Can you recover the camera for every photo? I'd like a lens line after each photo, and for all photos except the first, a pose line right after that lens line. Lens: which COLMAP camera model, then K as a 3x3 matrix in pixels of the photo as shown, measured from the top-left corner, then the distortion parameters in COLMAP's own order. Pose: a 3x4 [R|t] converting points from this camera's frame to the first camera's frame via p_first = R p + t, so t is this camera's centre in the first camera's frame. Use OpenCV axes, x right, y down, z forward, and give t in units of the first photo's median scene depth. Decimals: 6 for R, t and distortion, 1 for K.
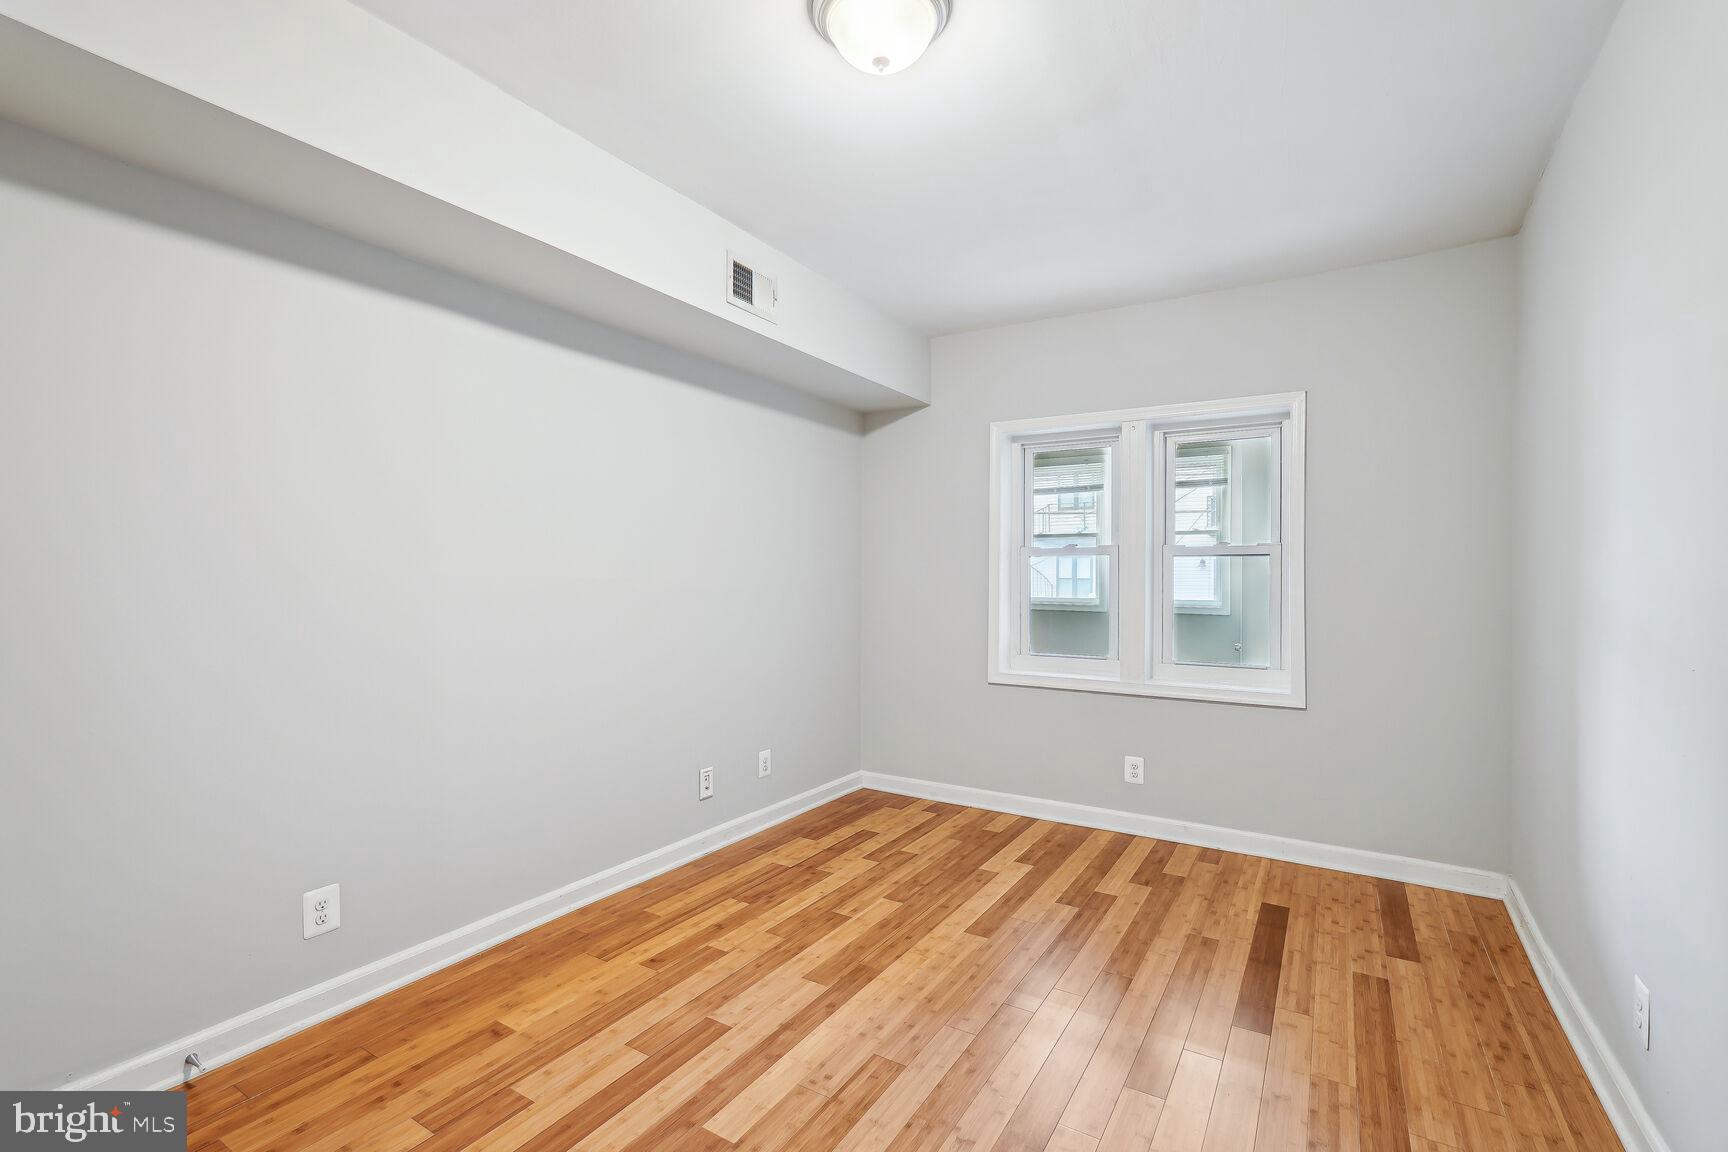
lens RADIAL K [[768.1, 0, 861.0], [0, 768.1, 584.7], [0, 0, 1]] dist [-0.022726, 0.012903]
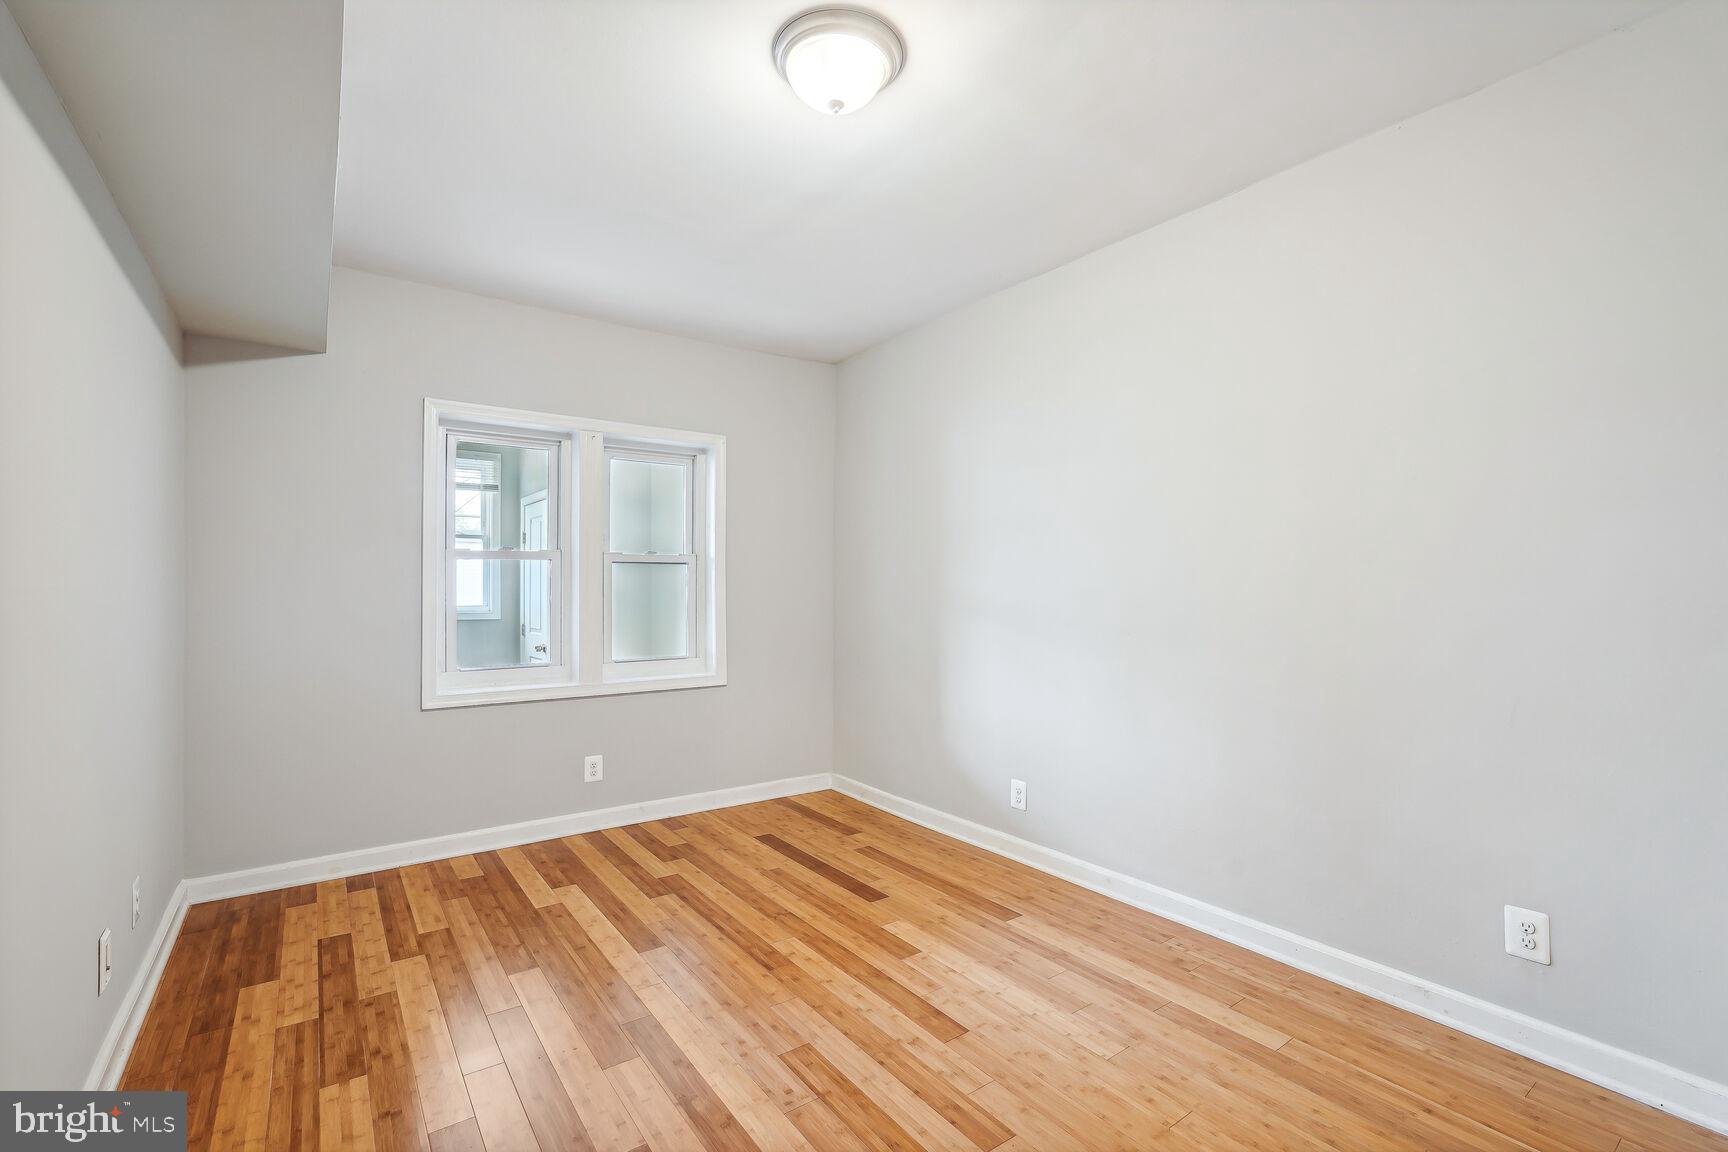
lens RADIAL K [[768.1, 0, 861.0], [0, 768.1, 584.7], [0, 0, 1]] dist [-0.022726, 0.012903]
pose [[0.378804, -0.005312, 0.925462, -0.503341], [0.010897, 0.999940, 0.001279, -0.004161], [-0.925413, 0.009600, 0.378839, 0.295177]]
